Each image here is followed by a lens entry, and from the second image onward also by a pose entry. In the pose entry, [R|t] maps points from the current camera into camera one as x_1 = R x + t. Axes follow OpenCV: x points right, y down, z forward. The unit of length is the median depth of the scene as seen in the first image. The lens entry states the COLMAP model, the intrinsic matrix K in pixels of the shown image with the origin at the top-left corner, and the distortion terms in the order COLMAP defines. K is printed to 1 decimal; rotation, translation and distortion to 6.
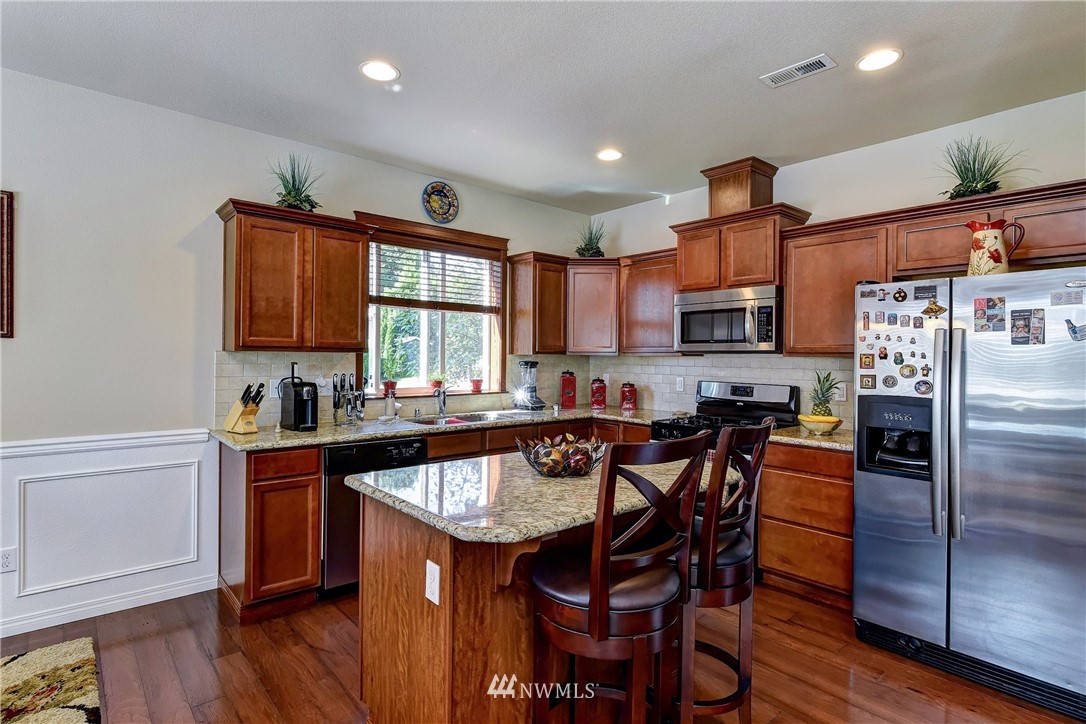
lens RADIAL K [[558.9, 0, 542.0], [0, 558.9, 360.6], [0, 0, 1]] dist [0.009362, -0.001669]
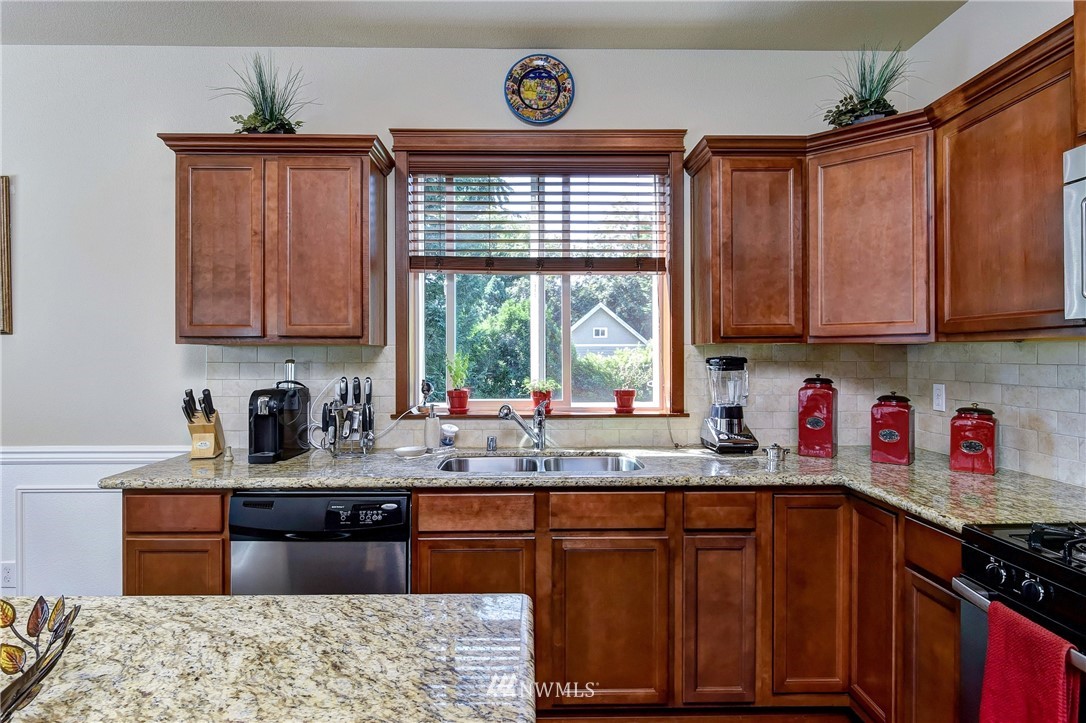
lens RADIAL K [[609.4, 0, 535.3], [0, 609.4, 355.0], [0, 0, 1]] dist [-0.001988, 0.001925]
pose [[0.758047, -0.011582, -0.652098, 0.280242], [0.003563, 0.999901, -0.013617, 0.008494], [0.652191, 0.007999, 0.758013, 0.620645]]
